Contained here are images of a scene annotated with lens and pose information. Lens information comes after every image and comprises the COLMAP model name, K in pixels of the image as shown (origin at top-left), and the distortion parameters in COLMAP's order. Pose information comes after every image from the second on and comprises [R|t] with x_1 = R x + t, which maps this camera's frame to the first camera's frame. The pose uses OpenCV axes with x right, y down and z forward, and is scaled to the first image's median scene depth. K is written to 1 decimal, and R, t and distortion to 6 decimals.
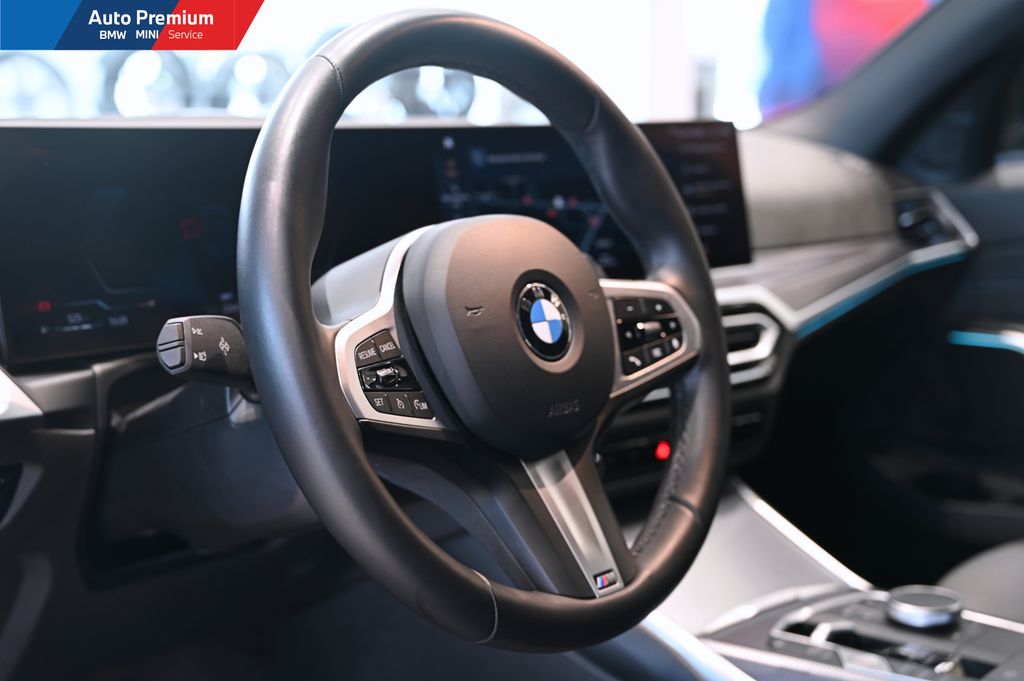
lens RADIAL K [[1423.9, 0, 512.0], [0, 1423.9, 340.5], [0, 0, 1]] dist [0.011320, 0.048921]
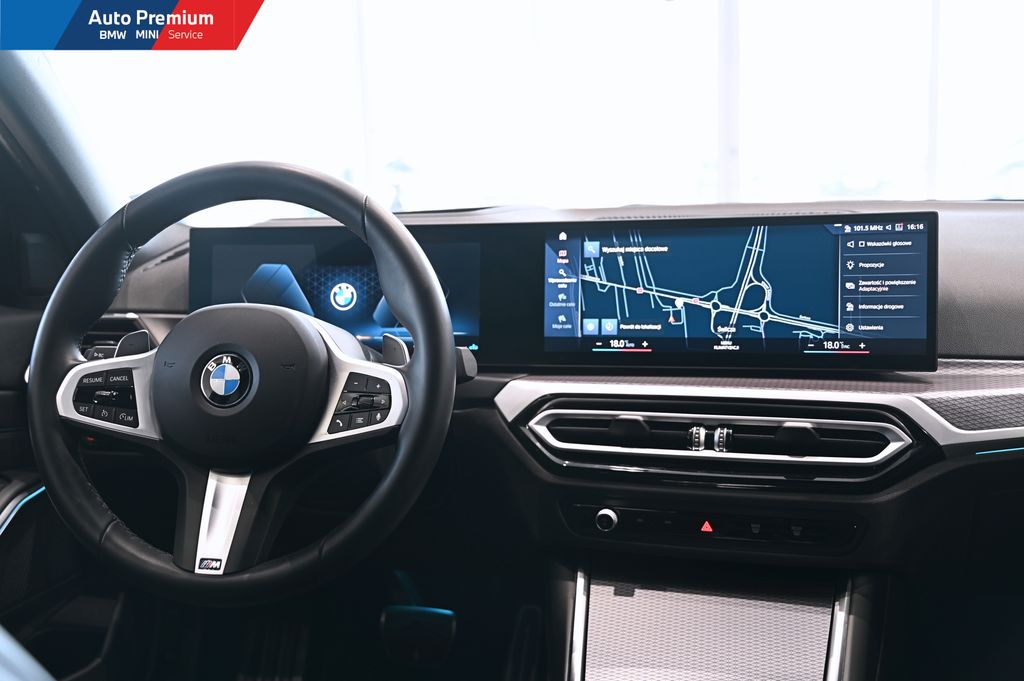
lens RADIAL K [[1205.6, 0, 512.0], [0, 1205.6, 340.5], [0, 0, 1]] dist [-0.008714, -0.019950]
pose [[0.486372, 0.118332, -0.865702, 1.121577], [-0.108003, 0.991331, 0.074826, -0.161907], [0.867051, 0.057105, 0.494936, 0.594364]]
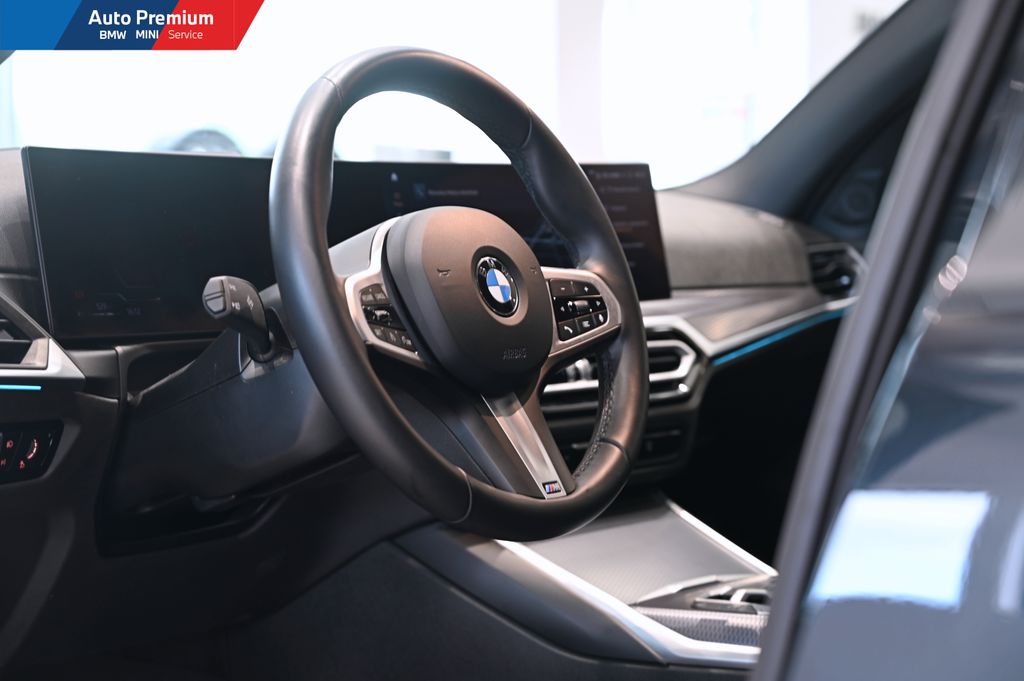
lens RADIAL K [[1827.3, 0, 512.0], [0, 1827.3, 340.5], [0, 0, 1]] dist [0.004079, -0.064198]
pose [[0.997490, -0.022831, 0.067030, -0.067879], [0.029750, 0.994121, -0.104106, 0.187305], [-0.064259, 0.105839, 0.992305, -0.555044]]
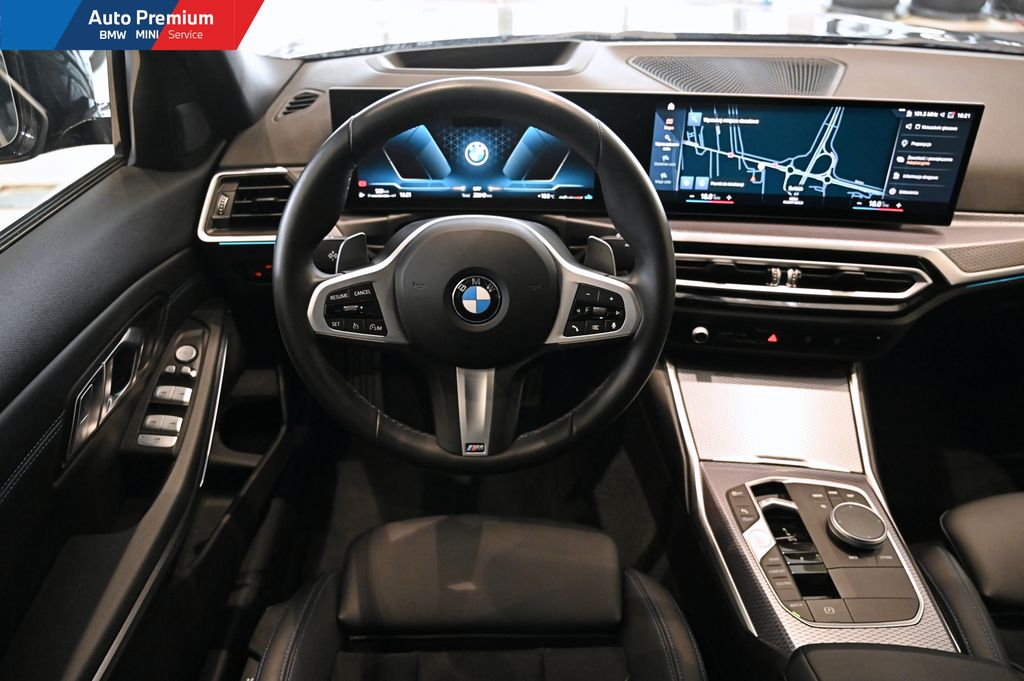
lens RADIAL K [[694.7, 0, 512.0], [0, 694.7, 340.5], [0, 0, 1]] dist [-0.008751, 0.003147]
pose [[0.679654, 0.424864, -0.597963, 0.499813], [-0.133367, 0.873169, 0.468816, -0.320604], [0.721306, -0.238884, 0.650117, 0.465609]]
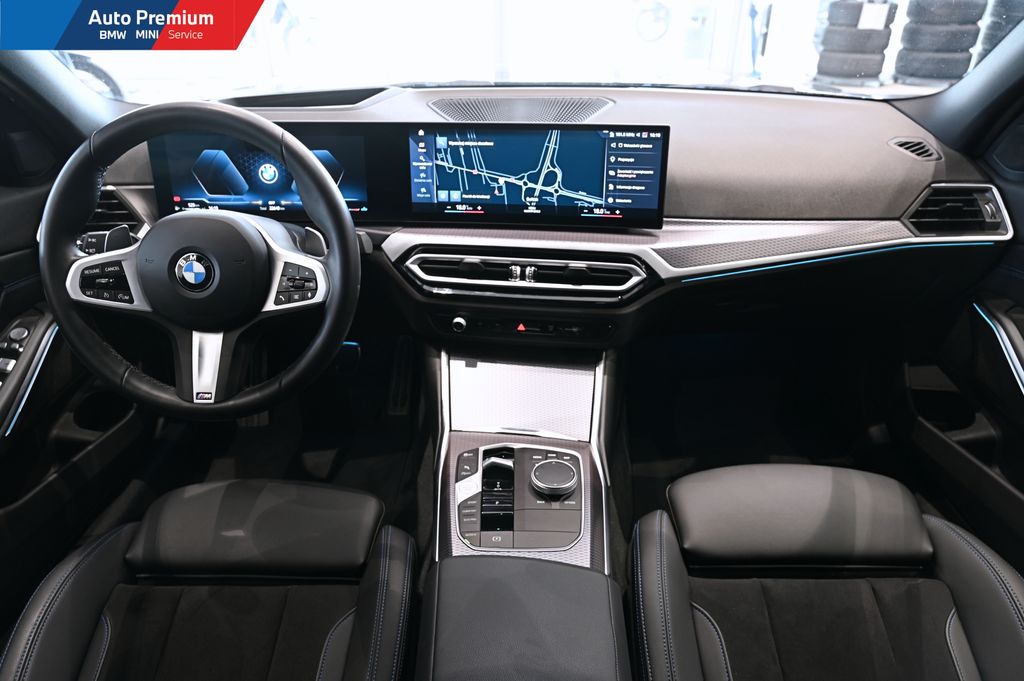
lens RADIAL K [[694.7, 0, 512.0], [0, 694.7, 340.5], [0, 0, 1]] dist [-0.008751, 0.003147]
pose [[0.647342, 0.368882, -0.666989, 0.938837], [-0.115836, 0.912533, 0.392258, -0.338700], [0.753346, -0.176664, 0.633451, 0.640807]]
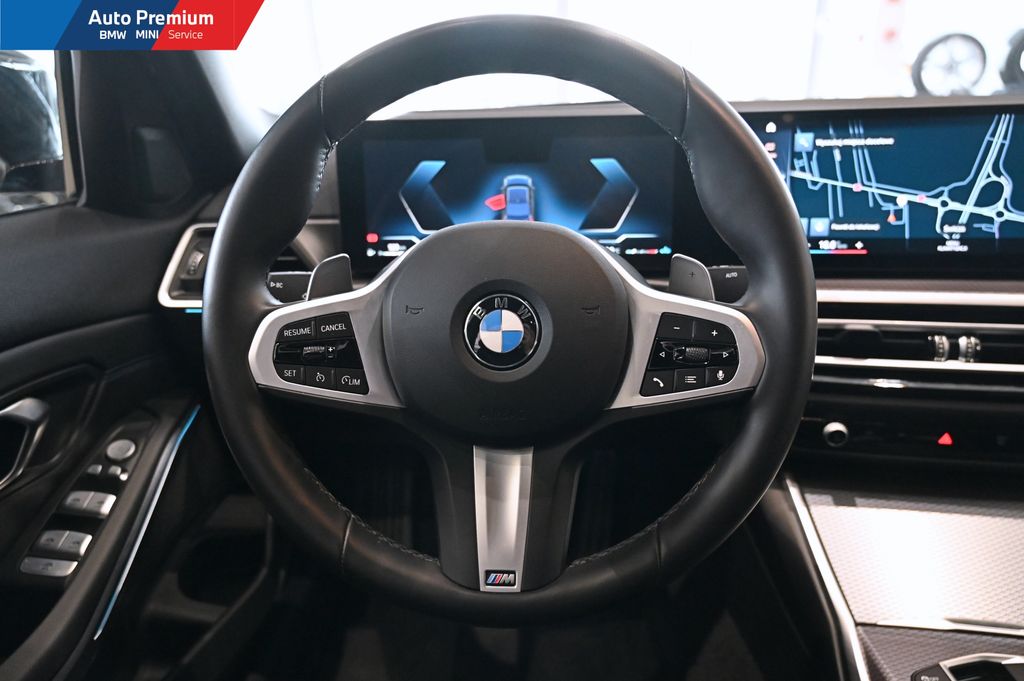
lens RADIAL K [[704.7, 0, 512.0], [0, 704.7, 340.5], [0, 0, 1]] dist [-0.005817, 0.003064]
pose [[0.616702, 0.257183, -0.743999, 0.381325], [-0.099474, 0.963009, 0.250436, -0.126071], [0.780886, -0.080436, 0.619473, 0.631832]]
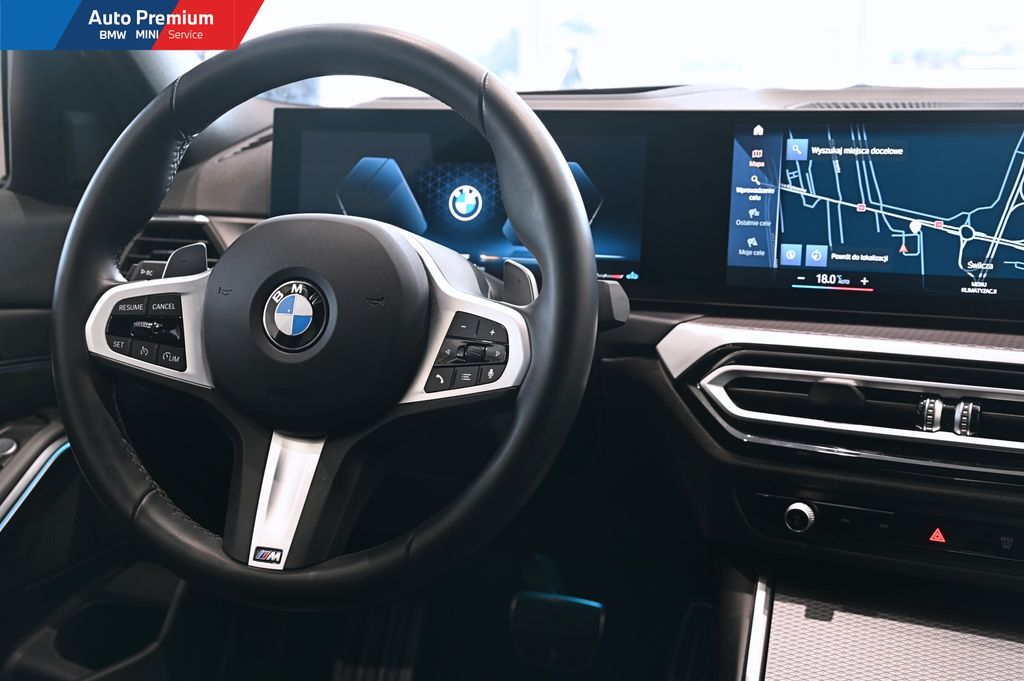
lens RADIAL K [[1445.1, 0, 512.0], [0, 1445.1, 340.5], [0, 0, 1]] dist [-0.000926, -0.010180]
pose [[0.359409, 0.197028, -0.912143, 1.014852], [-0.127964, 0.978629, 0.160968, -0.179397], [0.924365, 0.058868, 0.376941, 0.678931]]
